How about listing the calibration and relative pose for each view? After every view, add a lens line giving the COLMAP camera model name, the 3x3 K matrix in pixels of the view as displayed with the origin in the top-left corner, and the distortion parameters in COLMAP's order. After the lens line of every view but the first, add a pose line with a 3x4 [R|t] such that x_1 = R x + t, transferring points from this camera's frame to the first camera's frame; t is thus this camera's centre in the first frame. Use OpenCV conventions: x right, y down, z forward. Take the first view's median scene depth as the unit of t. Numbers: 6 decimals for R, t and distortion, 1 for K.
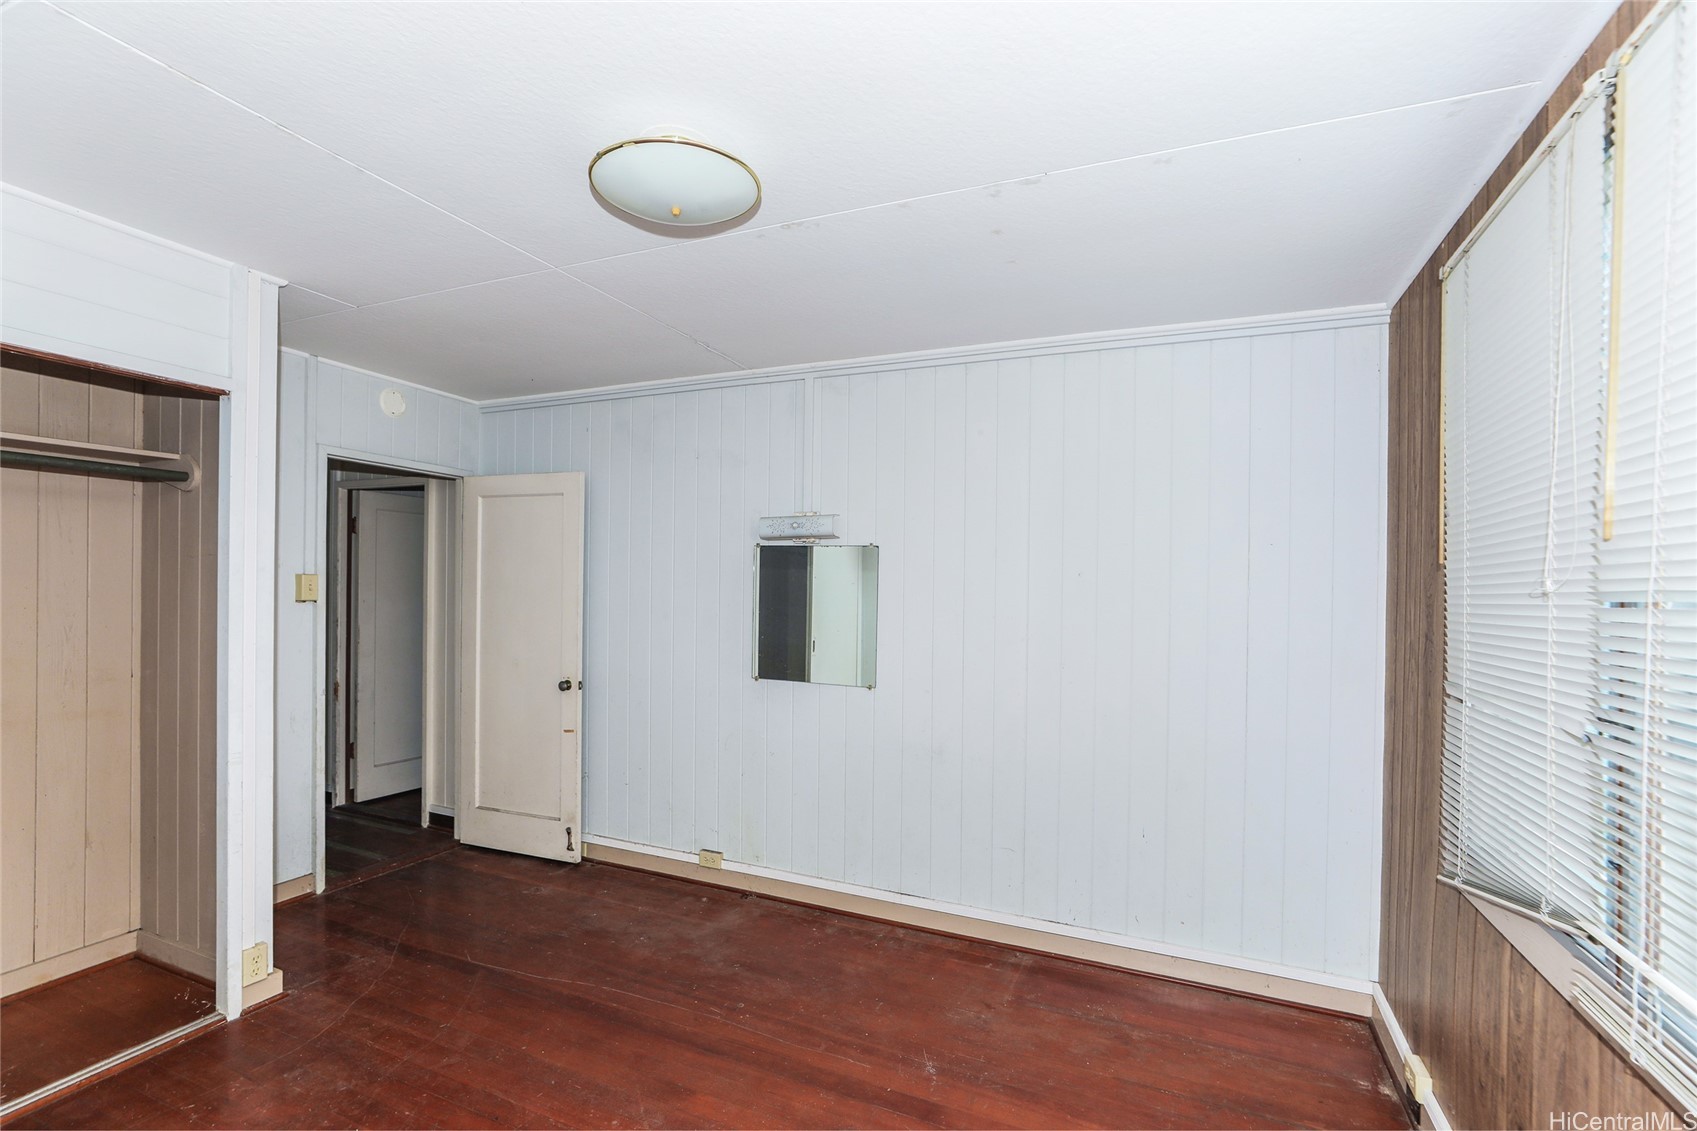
lens RADIAL K [[786.1, 0, 845.6], [0, 786.1, 571.6], [0, 0, 1]] dist [-0.025453, 0.012171]
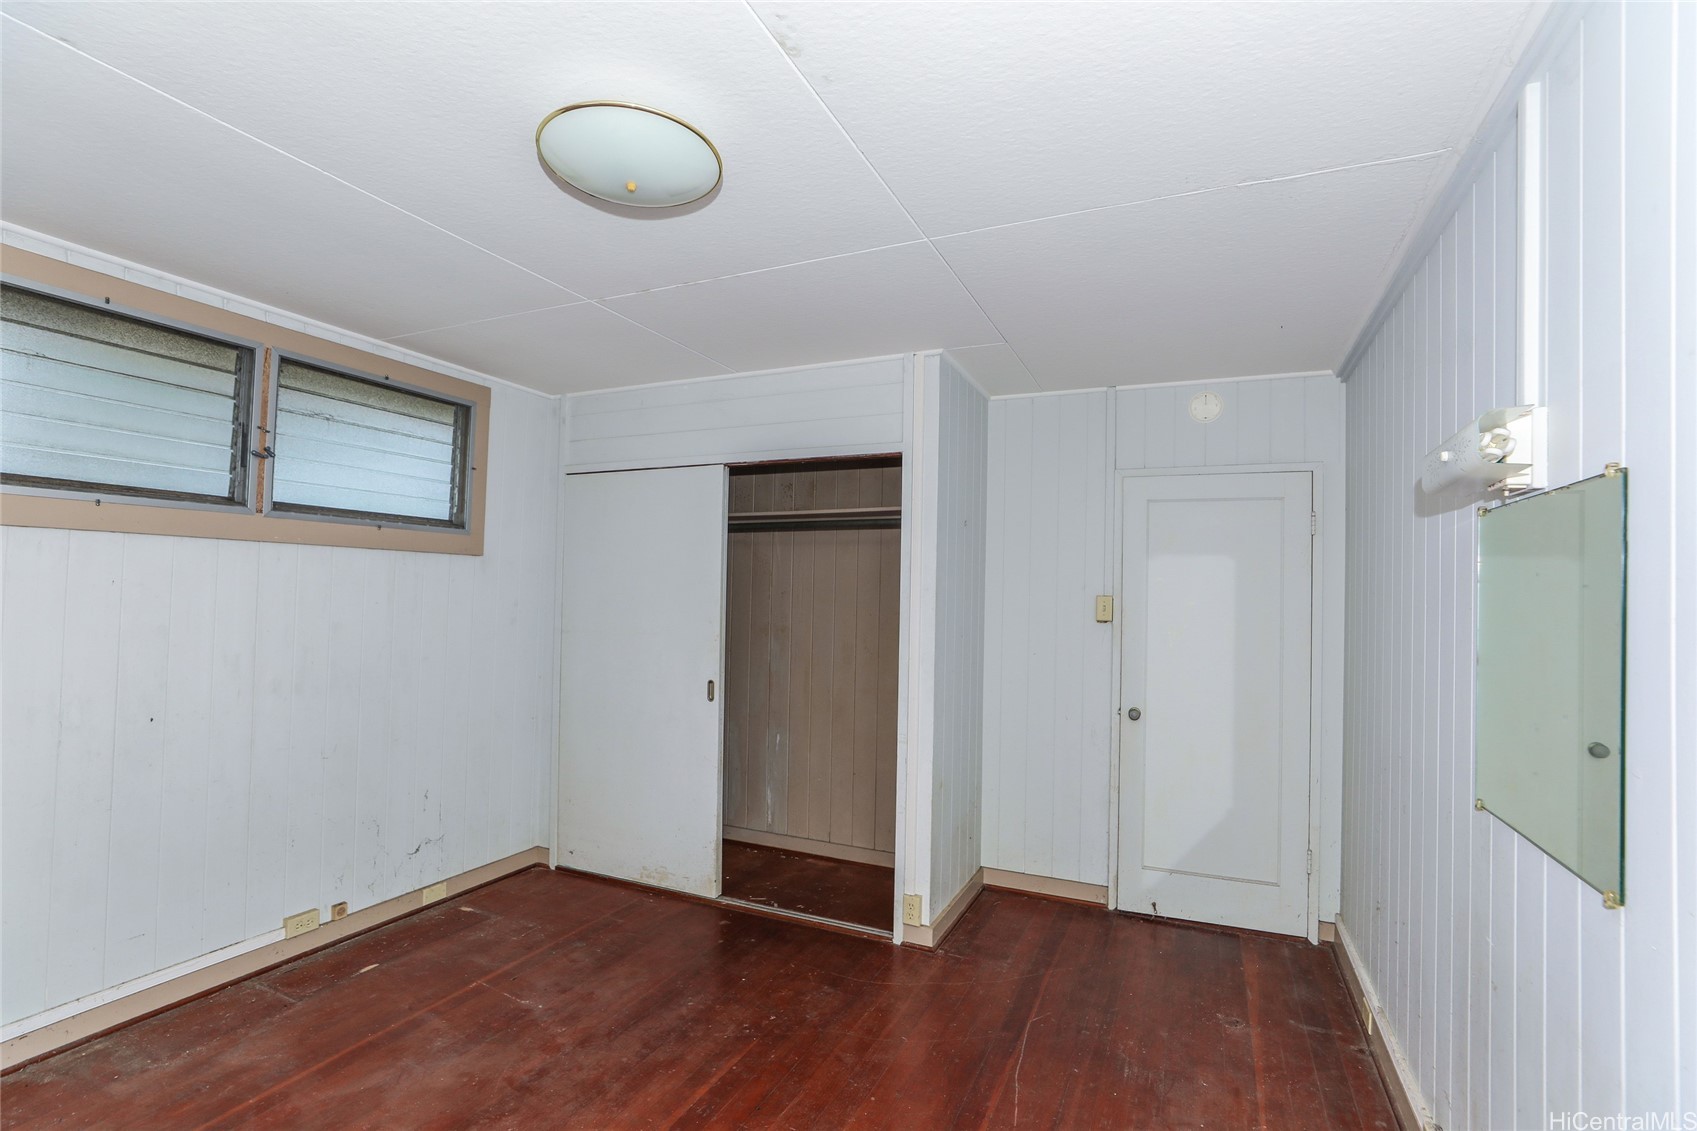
lens RADIAL K [[786.1, 0, 871.8], [0, 786.1, 568.5], [0, 0, 1]] dist [-0.025453, 0.012171]
pose [[0.014240, -0.047394, -0.998775, 0.494916], [-0.009906, 0.998820, -0.047537, 0.025786], [0.999850, 0.010571, 0.013754, 0.903164]]
